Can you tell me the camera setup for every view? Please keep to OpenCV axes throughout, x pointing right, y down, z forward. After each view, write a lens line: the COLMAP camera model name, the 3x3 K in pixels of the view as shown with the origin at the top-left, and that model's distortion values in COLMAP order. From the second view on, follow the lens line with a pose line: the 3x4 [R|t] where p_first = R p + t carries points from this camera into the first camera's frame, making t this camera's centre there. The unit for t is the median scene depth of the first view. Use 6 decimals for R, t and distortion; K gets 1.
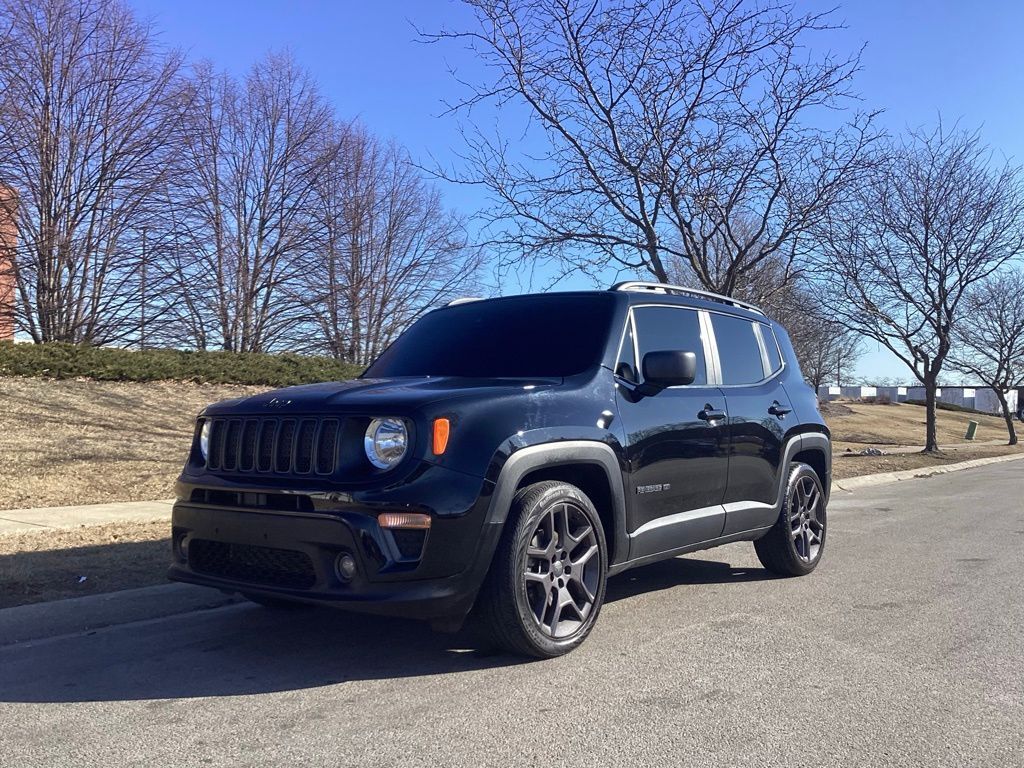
lens RADIAL K [[895.3, 0, 512.0], [0, 895.3, 384.0], [0, 0, 1]] dist [0.014047, -0.051249]
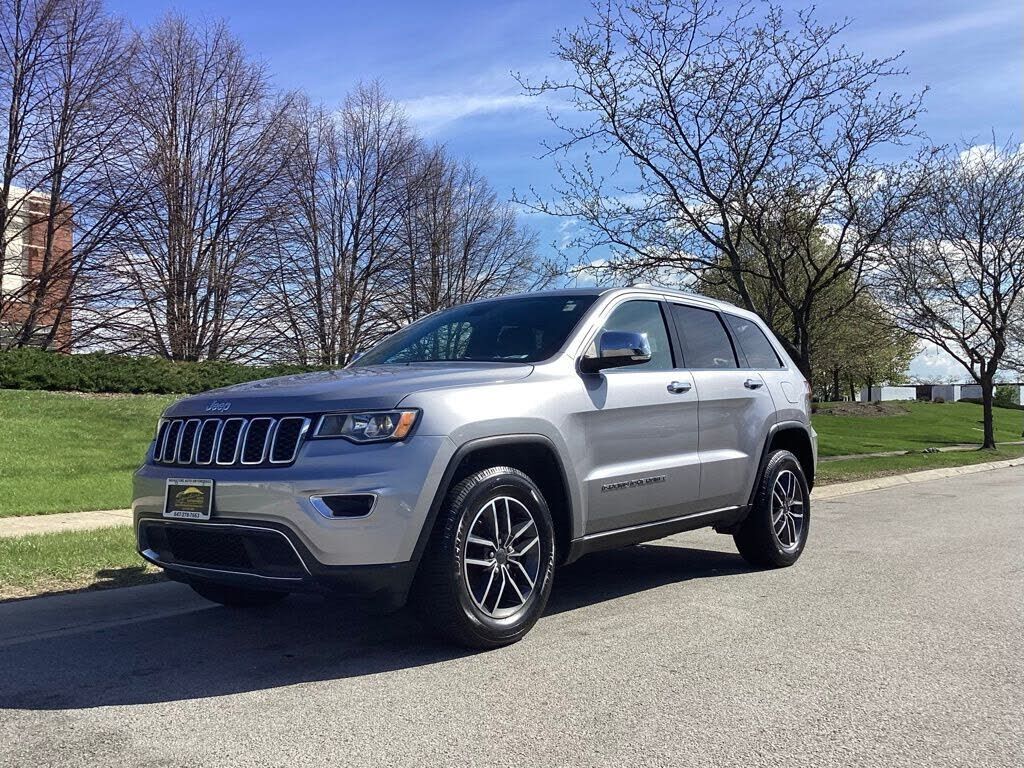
lens RADIAL K [[922.2, 0, 512.0], [0, 922.2, 384.0], [0, 0, 1]] dist [0.056806, -0.115174]
pose [[0.999348, -0.016369, -0.032191, -0.057015], [0.016236, 0.999859, -0.004395, -0.004608], [0.032258, 0.003870, 0.999472, -0.110774]]
